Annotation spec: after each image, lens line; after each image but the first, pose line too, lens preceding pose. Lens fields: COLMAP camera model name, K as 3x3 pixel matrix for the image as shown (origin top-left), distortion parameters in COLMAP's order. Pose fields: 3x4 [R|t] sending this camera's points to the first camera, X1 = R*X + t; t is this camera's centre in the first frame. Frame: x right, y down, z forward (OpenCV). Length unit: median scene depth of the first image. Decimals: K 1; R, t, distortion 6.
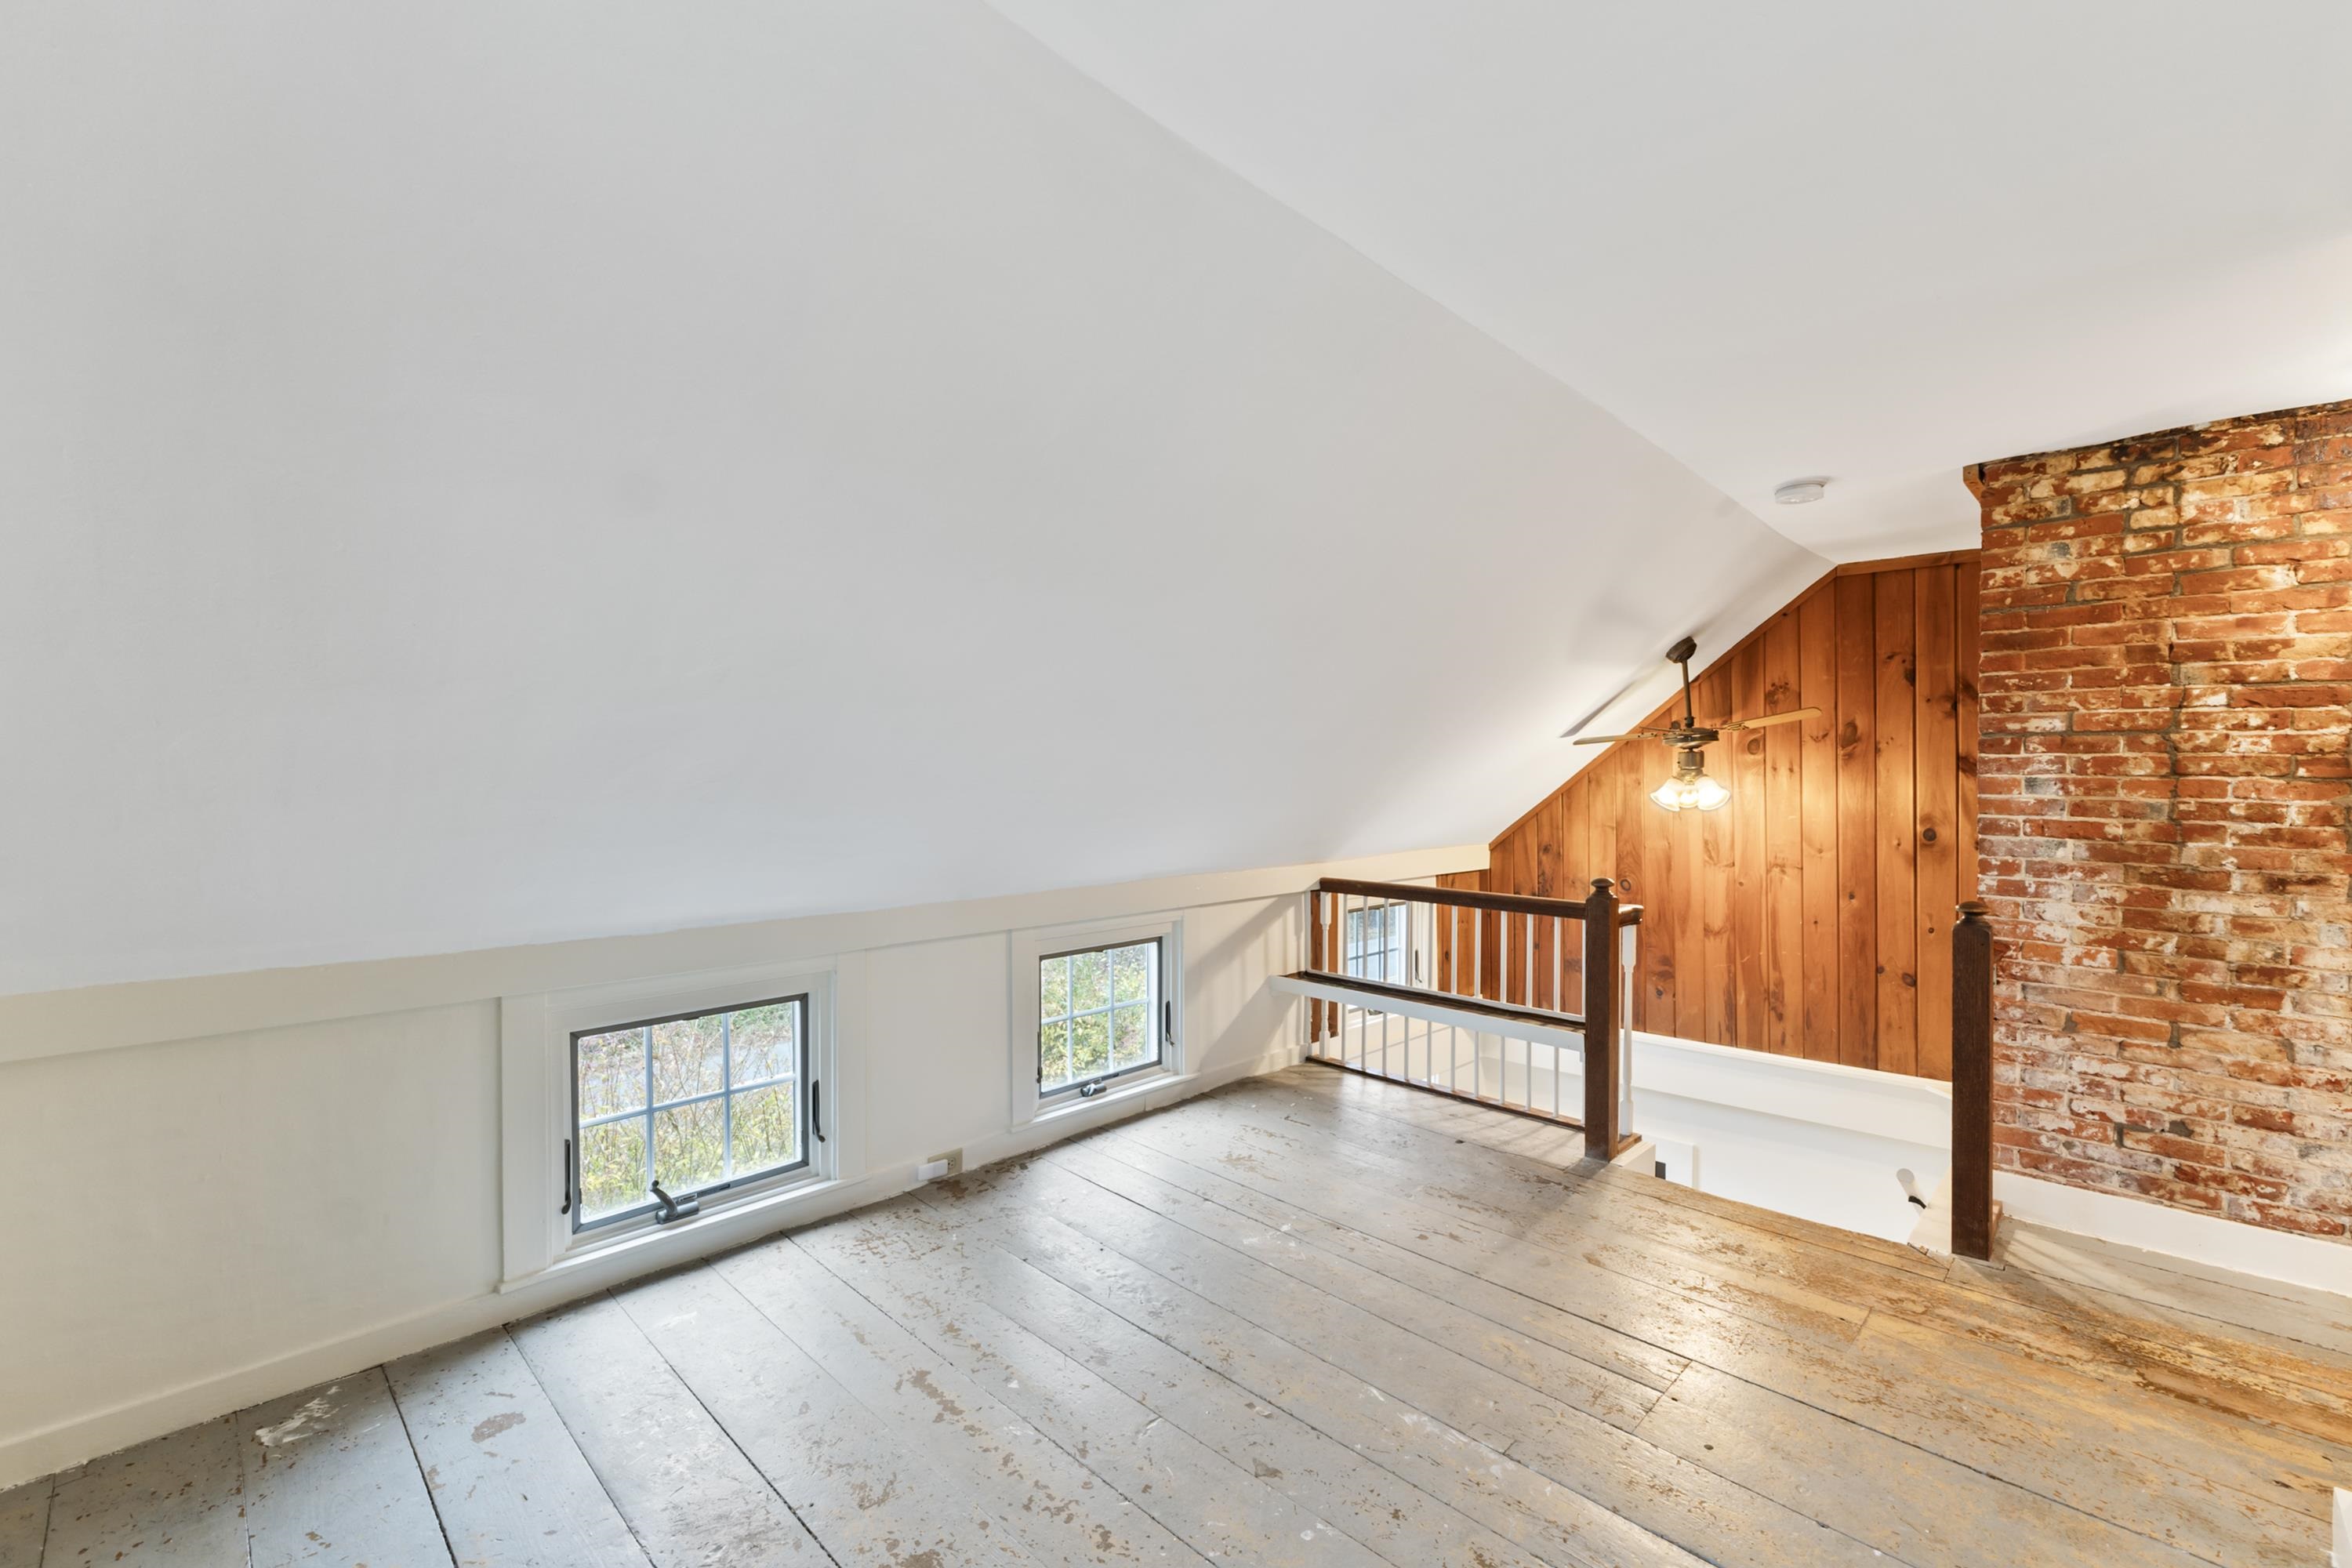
lens RADIAL K [[1007.6, 0, 1185.4], [0, 1007.6, 778.6], [0, 0, 1]] dist [-0.006208, -0.000540]
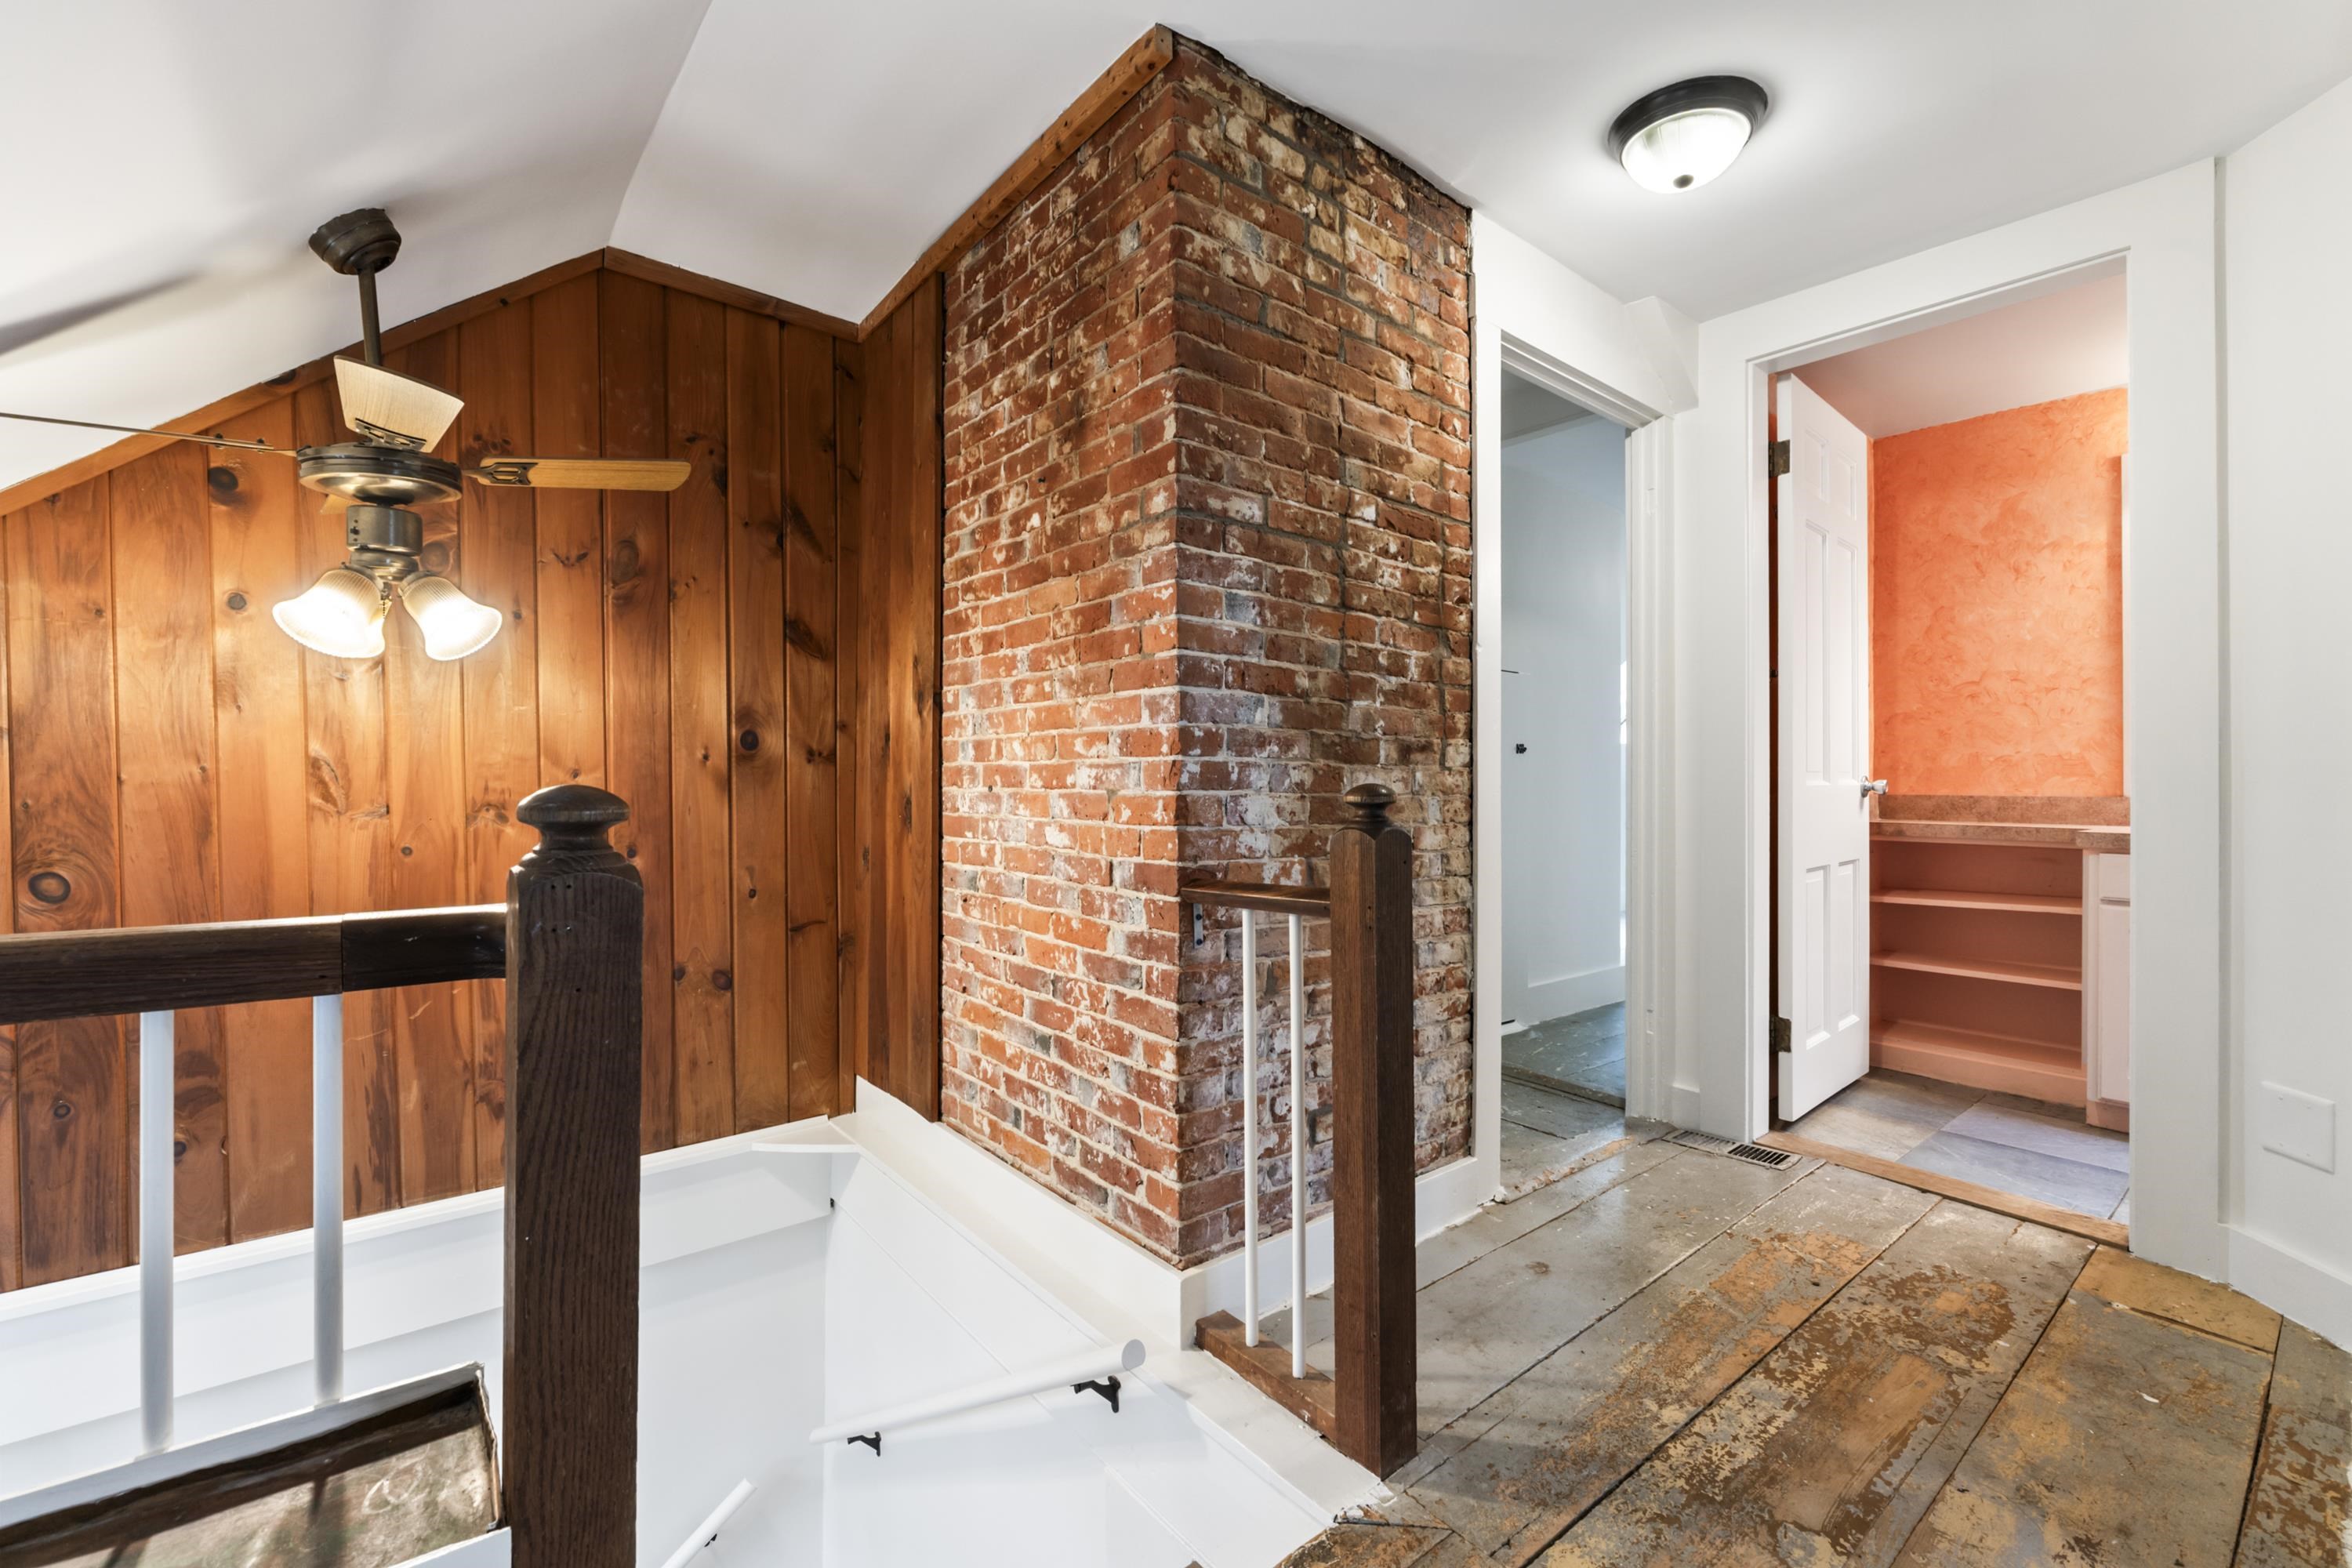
lens RADIAL K [[1007.6, 0, 1195.7], [0, 1007.6, 778.0], [0, 0, 1]] dist [-0.006208, -0.000540]
pose [[0.133033, -0.008587, 0.991074, 0.239523], [-0.004337, 0.999948, 0.009246, 0.108787], [-0.991102, -0.005528, 0.132989, 0.965906]]
